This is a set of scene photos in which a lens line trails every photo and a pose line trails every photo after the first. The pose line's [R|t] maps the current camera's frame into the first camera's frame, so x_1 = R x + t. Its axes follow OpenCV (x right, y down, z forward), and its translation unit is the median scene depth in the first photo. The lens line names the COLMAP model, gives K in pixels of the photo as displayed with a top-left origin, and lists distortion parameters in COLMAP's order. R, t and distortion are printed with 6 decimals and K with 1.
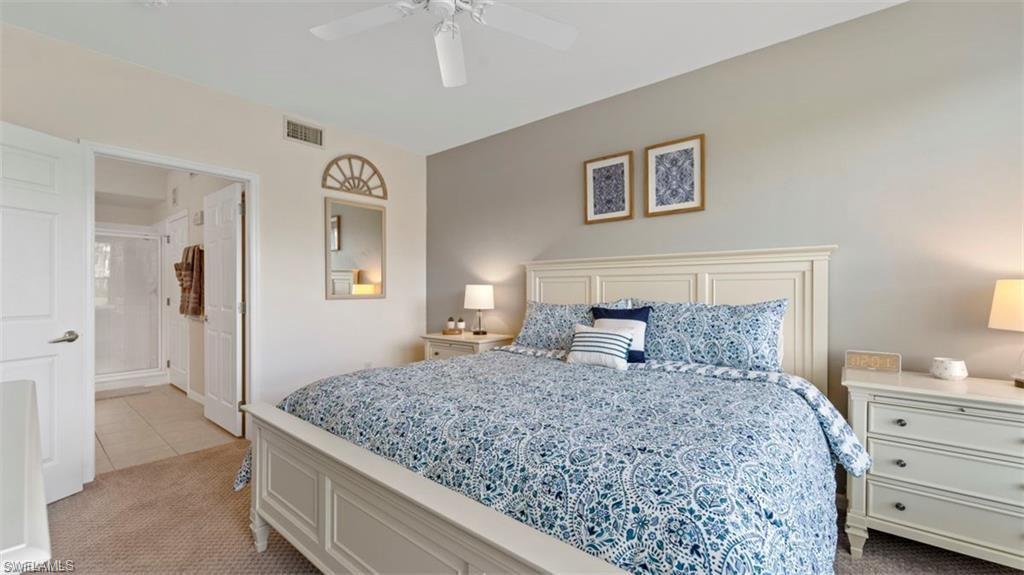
lens RADIAL K [[414.2, 0, 512.5], [0, 414.2, 290.4], [0, 0, 1]] dist [0.002181, 0.000162]
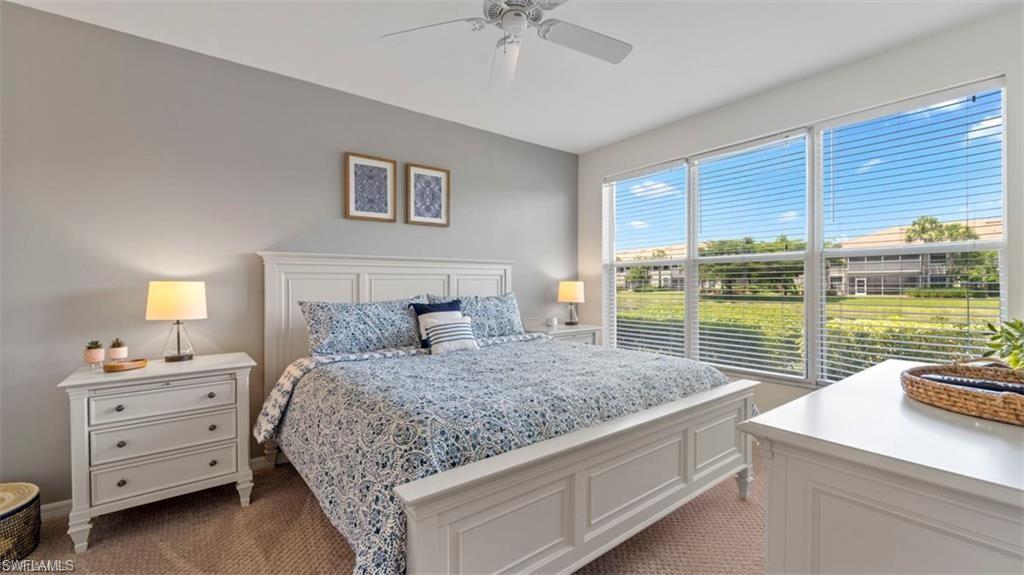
lens RADIAL K [[414.2, 0, 507.5], [0, 414.2, 287.6], [0, 0, 1]] dist [0.002181, 0.000162]
pose [[0.217289, -0.003743, 0.976100, -0.728979], [0.012124, 0.999926, 0.001136, 0.001888], [-0.976032, 0.011588, 0.217318, 0.478704]]
